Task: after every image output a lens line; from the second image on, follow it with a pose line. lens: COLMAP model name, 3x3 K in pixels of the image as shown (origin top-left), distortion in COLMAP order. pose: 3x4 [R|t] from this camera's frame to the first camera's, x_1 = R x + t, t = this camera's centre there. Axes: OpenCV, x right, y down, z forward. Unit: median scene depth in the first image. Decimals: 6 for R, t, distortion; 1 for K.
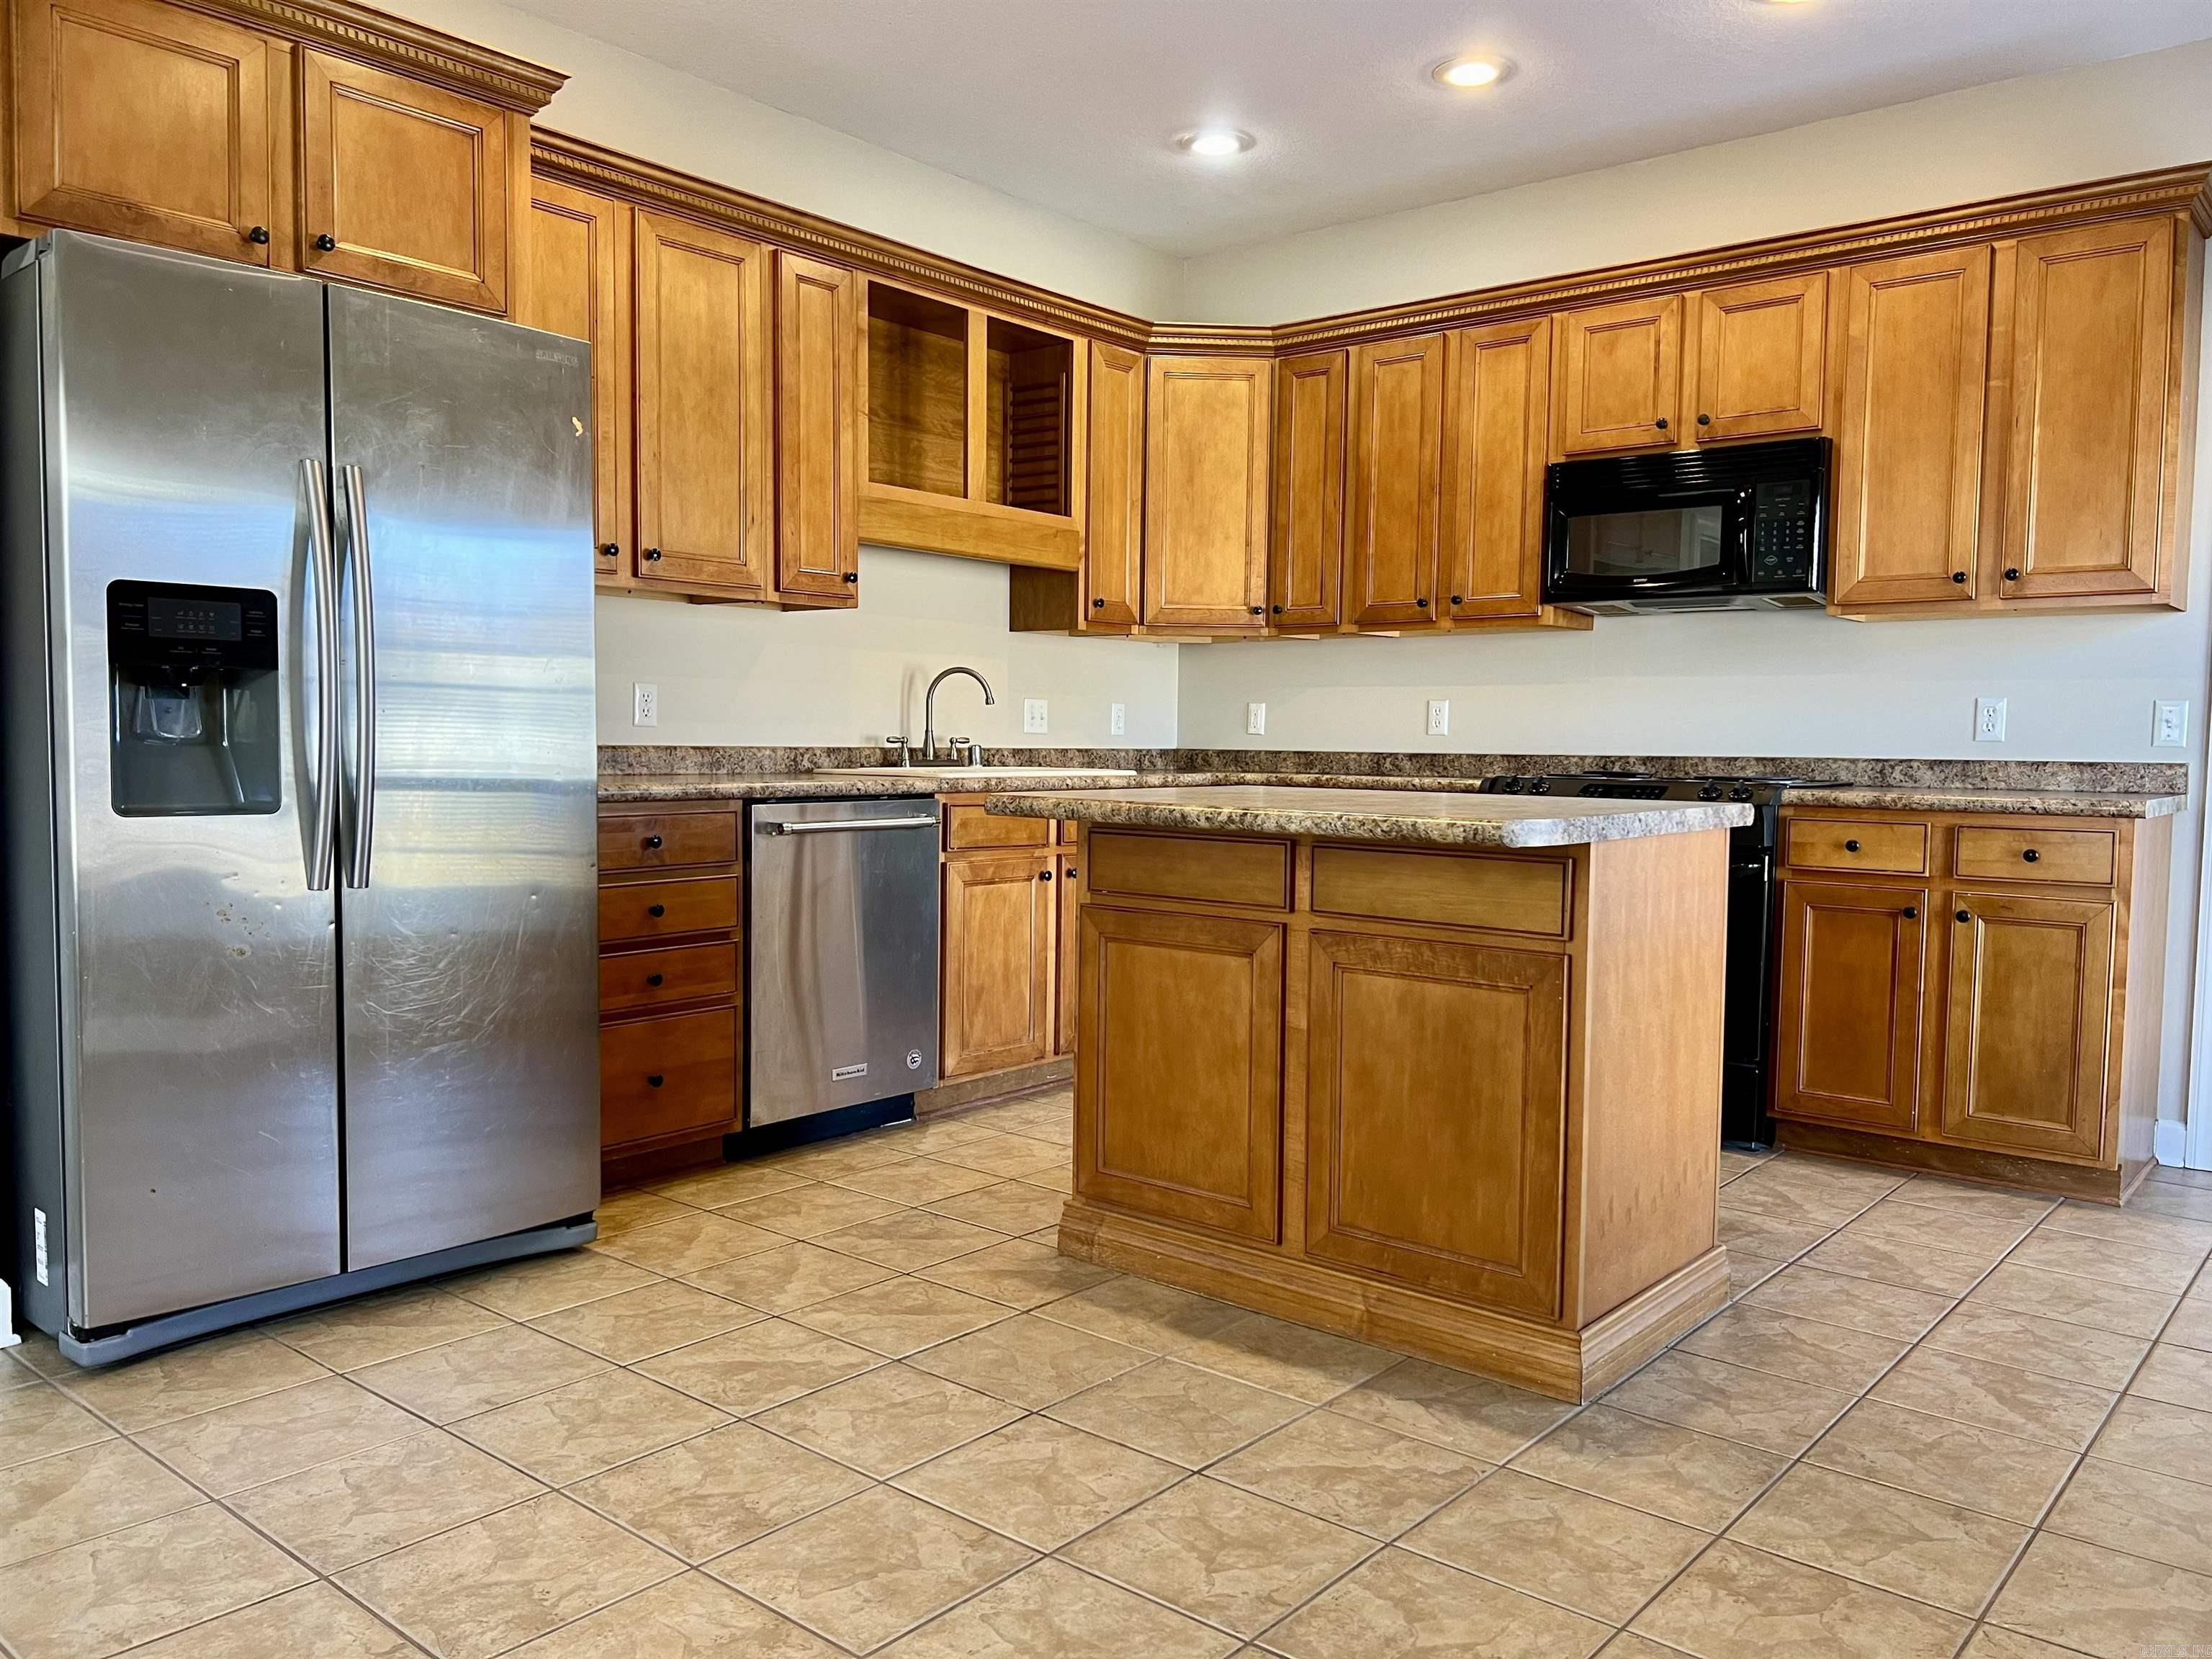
lens RADIAL K [[1675.4, 0, 1105.3], [0, 1675.4, 836.4], [0, 0, 1]] dist [0.067795, -0.074847]
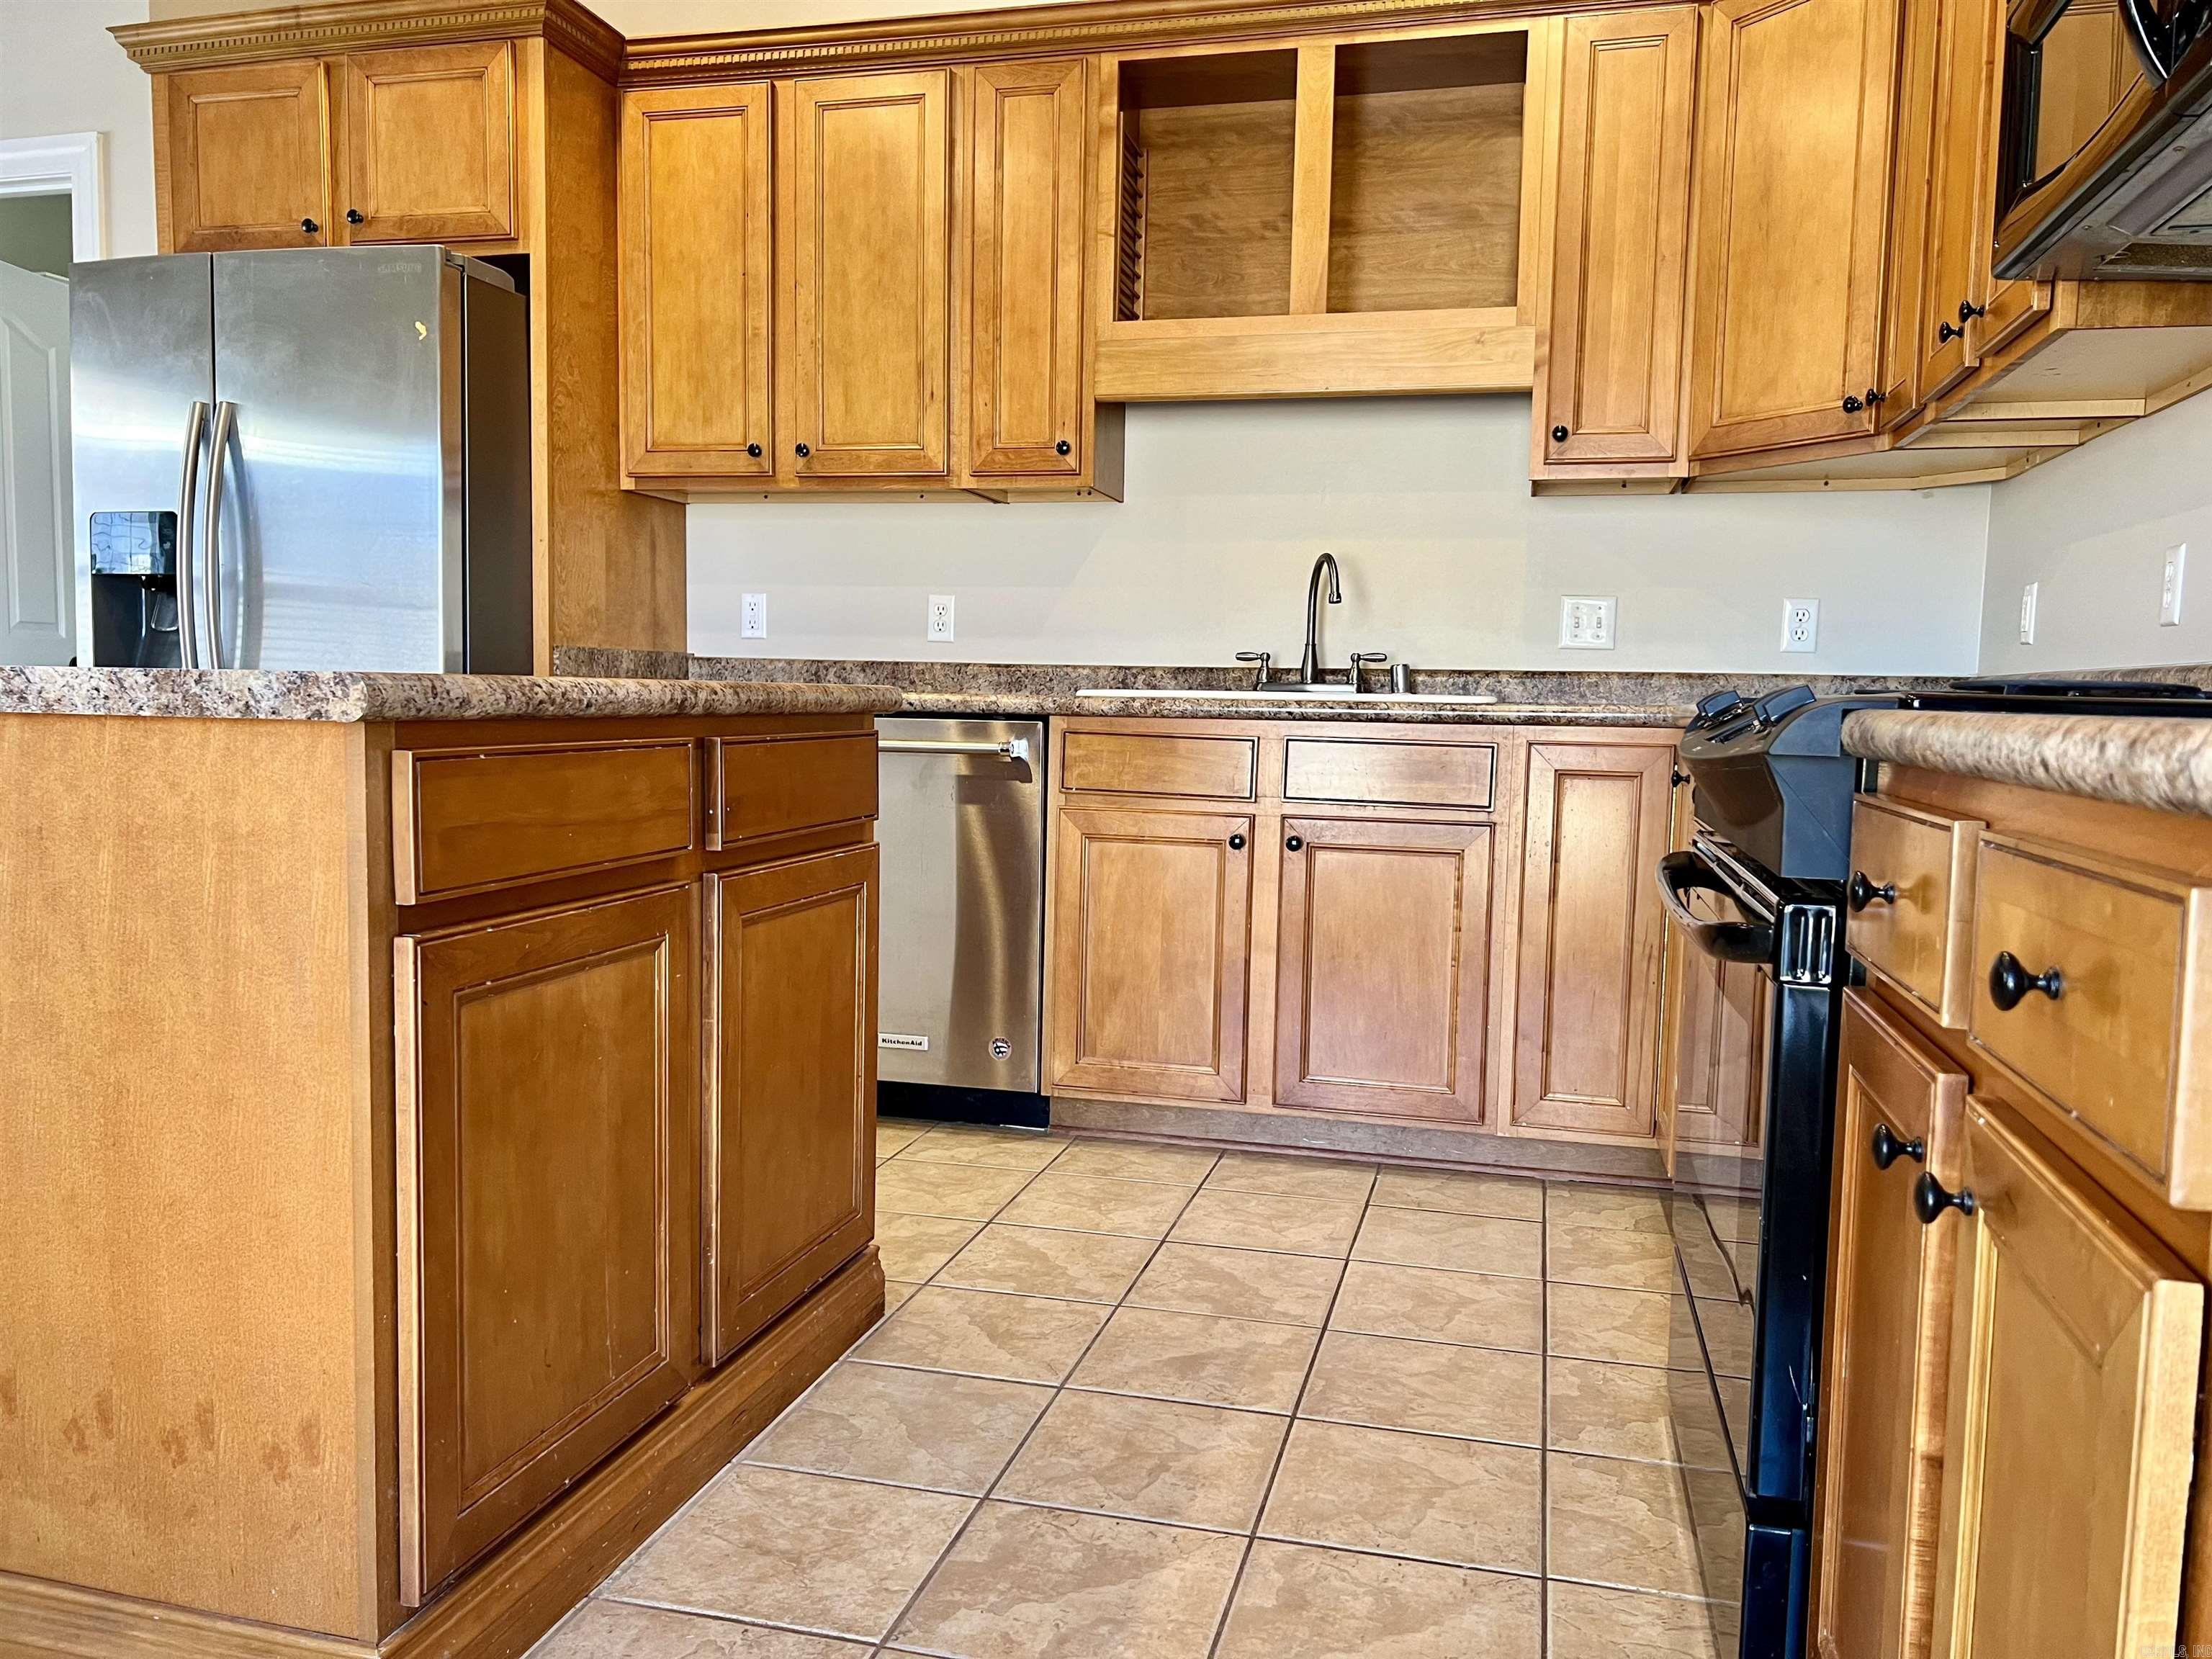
lens RADIAL K [[1675.4, 0, 1099.8], [0, 1675.4, 824.3], [0, 0, 1]] dist [0.067795, -0.074847]
pose [[0.426229, 0.064861, -0.902287, 0.628734], [-0.069347, 0.996834, 0.038899, -0.006945], [0.901953, 0.045992, 0.429377, 0.717715]]
